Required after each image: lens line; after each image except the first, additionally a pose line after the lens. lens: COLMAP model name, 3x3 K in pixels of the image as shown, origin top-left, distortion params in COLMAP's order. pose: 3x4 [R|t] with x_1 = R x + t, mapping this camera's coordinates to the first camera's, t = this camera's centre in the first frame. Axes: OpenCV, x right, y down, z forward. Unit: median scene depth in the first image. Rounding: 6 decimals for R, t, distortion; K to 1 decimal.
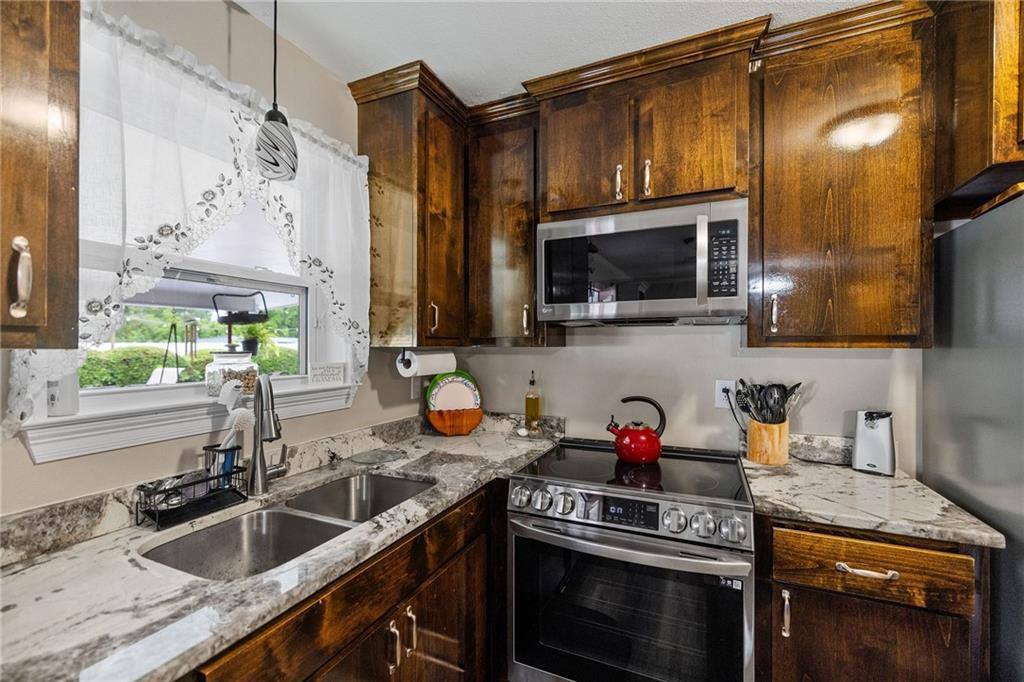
lens RADIAL K [[421.9, 0, 515.5], [0, 421.9, 339.3], [0, 0, 1]] dist [-0.002199, 0.000672]
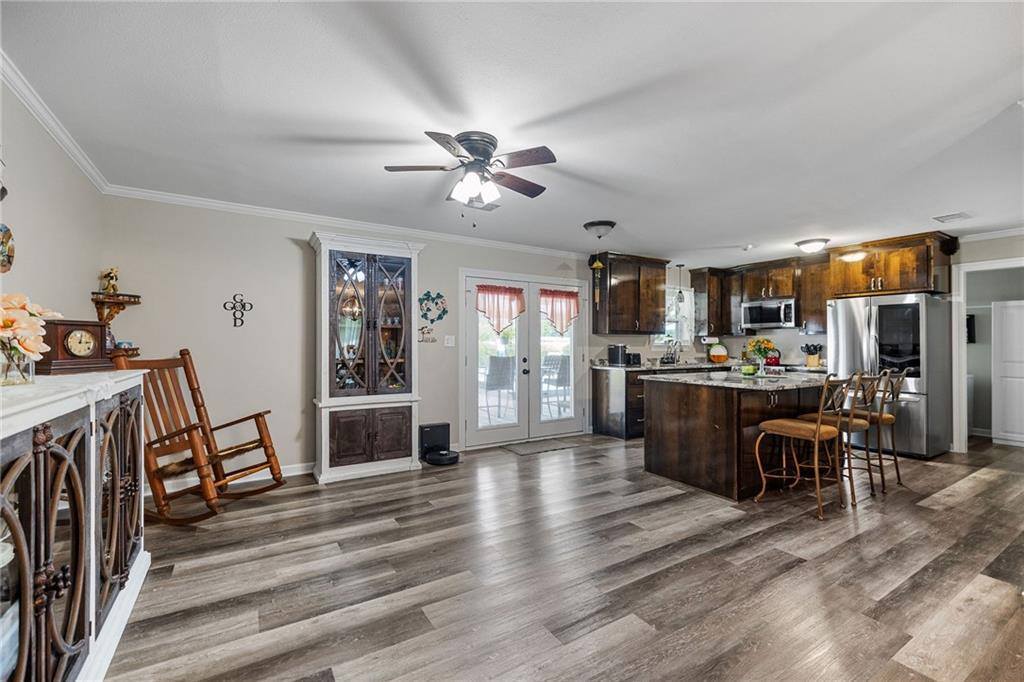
lens RADIAL K [[421.9, 0, 512.5], [0, 421.9, 338.2], [0, 0, 1]] dist [-0.002199, 0.000672]
pose [[0.818214, -0.005967, -0.574883, 0.529865], [0.003491, 0.999979, -0.005411, 0.057078], [0.574903, 0.002421, 0.818218, -3.201803]]
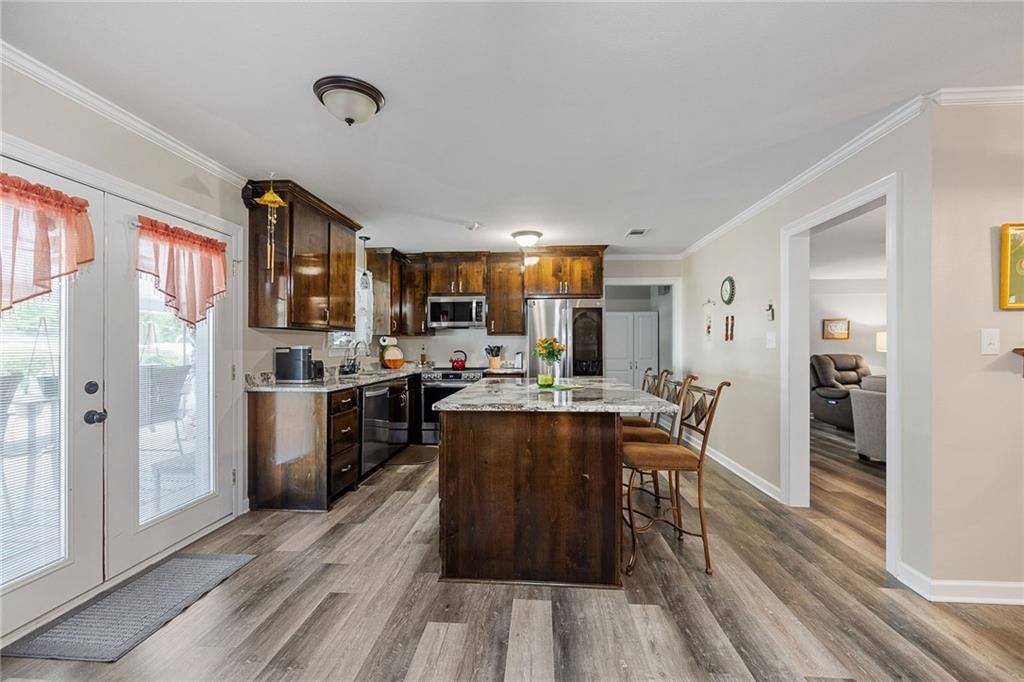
lens RADIAL K [[421.9, 0, 503.2], [0, 421.9, 343.2], [0, 0, 1]] dist [-0.002199, 0.000672]
pose [[0.946853, 0.001034, 0.321666, -0.425233], [-0.001848, 0.999996, 0.002224, 0.069239], [-0.321663, -0.002700, 0.946850, -2.163765]]
